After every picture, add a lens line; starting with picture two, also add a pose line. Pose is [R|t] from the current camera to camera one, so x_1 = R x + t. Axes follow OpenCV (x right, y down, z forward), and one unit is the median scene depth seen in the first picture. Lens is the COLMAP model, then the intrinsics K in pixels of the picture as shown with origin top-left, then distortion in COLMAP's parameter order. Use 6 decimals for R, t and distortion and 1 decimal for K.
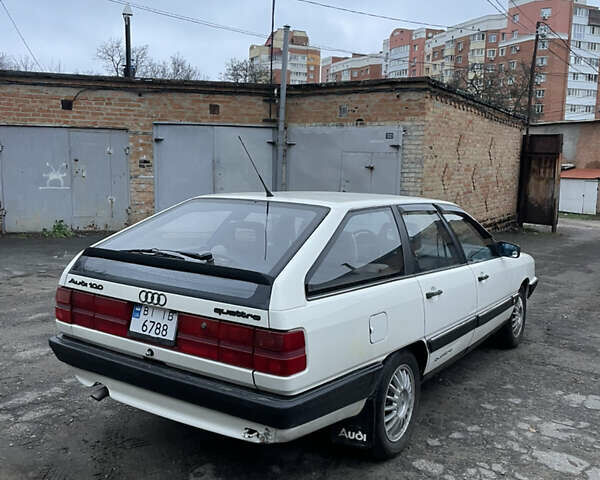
lens RADIAL K [[602.1, 0, 300.0], [0, 602.1, 240.0], [0, 0, 1]] dist [0.121694, -0.217401]
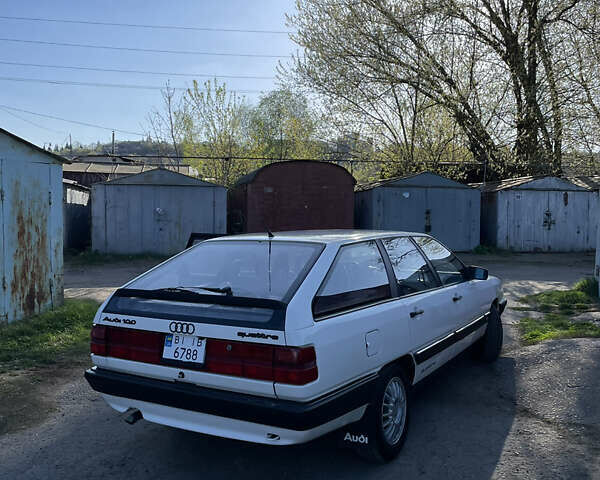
lens RADIAL K [[602.1, 0, 300.0], [0, 602.1, 240.0], [0, 0, 1]] dist [0.121694, -0.217401]
pose [[0.997545, -0.052430, 0.046417, -0.055888], [0.055207, 0.996626, -0.060738, 0.008897], [-0.043076, 0.063152, 0.997074, -0.178451]]
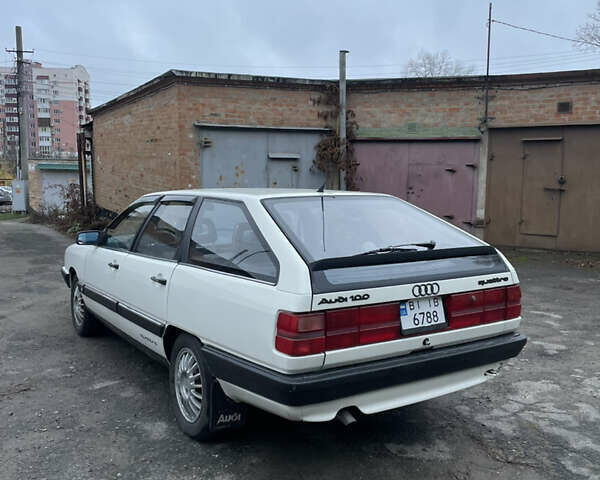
lens RADIAL K [[602.1, 0, 300.0], [0, 602.1, 240.0], [0, 0, 1]] dist [0.121694, -0.217401]
pose [[0.423492, -0.128175, 0.896786, -1.170295], [0.116477, 0.989427, 0.086411, -0.097383], [-0.898380, 0.067861, 0.433944, 0.681895]]
